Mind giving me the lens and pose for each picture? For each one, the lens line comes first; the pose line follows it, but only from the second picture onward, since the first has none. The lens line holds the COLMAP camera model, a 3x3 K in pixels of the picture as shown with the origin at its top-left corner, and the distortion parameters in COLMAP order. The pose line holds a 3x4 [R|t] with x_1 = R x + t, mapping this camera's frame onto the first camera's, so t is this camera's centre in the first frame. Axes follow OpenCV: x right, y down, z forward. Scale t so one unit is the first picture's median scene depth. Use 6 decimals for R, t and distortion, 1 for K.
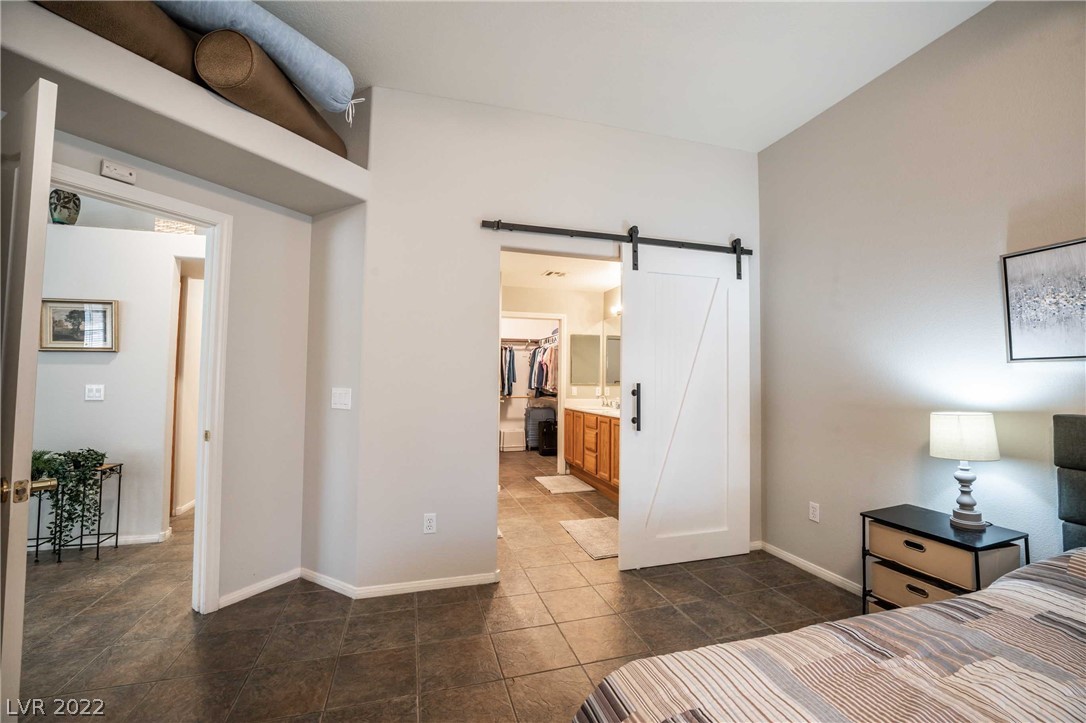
lens RADIAL K [[440.2, 0, 539.7], [0, 440.2, 359.7], [0, 0, 1]] dist [-0.030309, 0.004025]
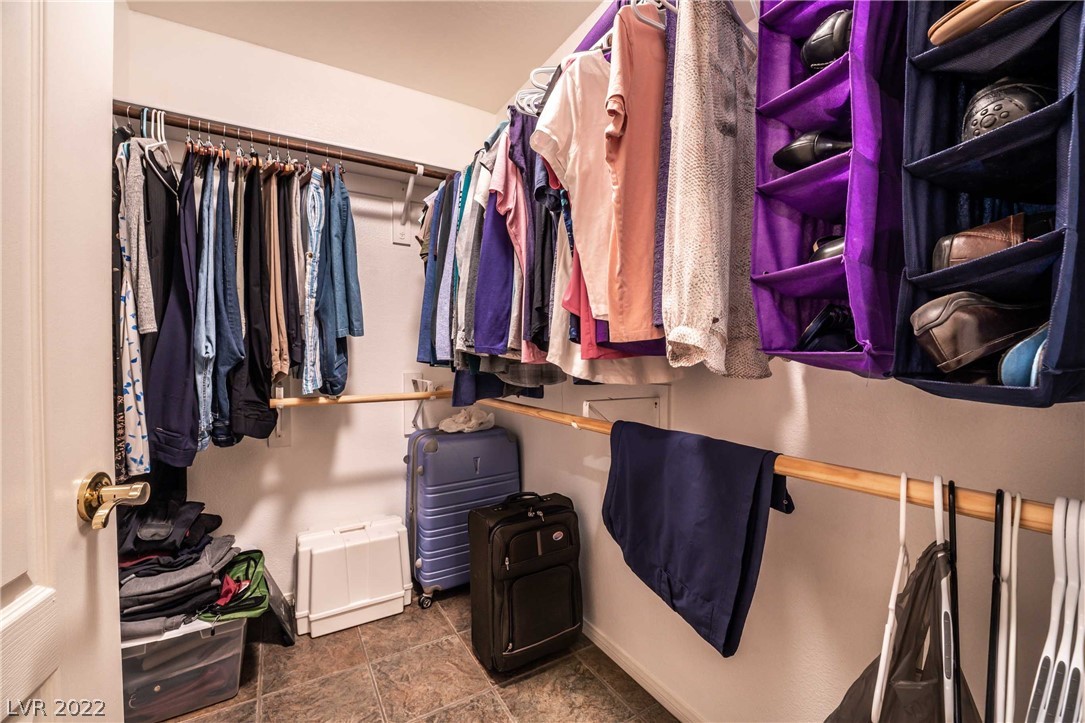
lens RADIAL K [[439.8, 0, 539.2], [0, 439.8, 359.7], [0, 0, 1]] dist [-0.030309, 0.004025]
pose [[0.968474, -0.013442, 0.248750, -0.022940], [-0.001640, 0.998177, 0.060326, 0.053931], [-0.249108, -0.058832, 0.966687, 0.812312]]
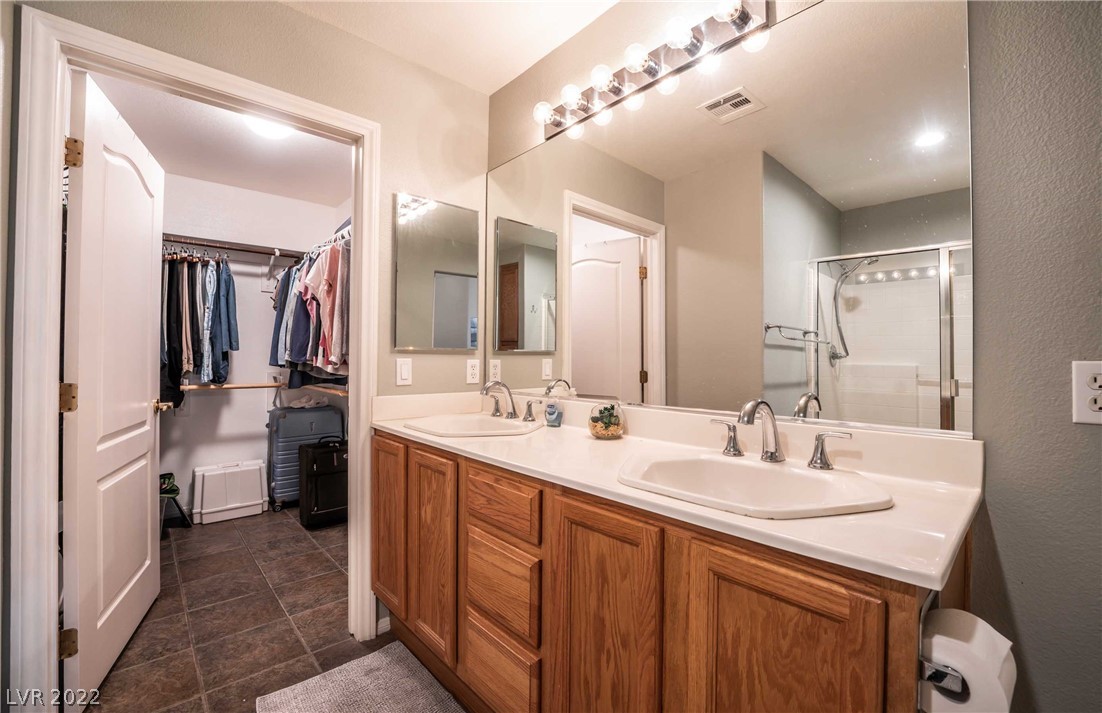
lens RADIAL K [[455.7, 0, 548.3], [0, 455.7, 355.2], [0, 0, 1]] dist [-0.027121, 0.001078]
pose [[0.899167, 0.000753, 0.437605, 0.023134], [-0.020187, 0.999005, 0.039760, 0.036495], [-0.437140, -0.044585, 0.898288, 0.542010]]
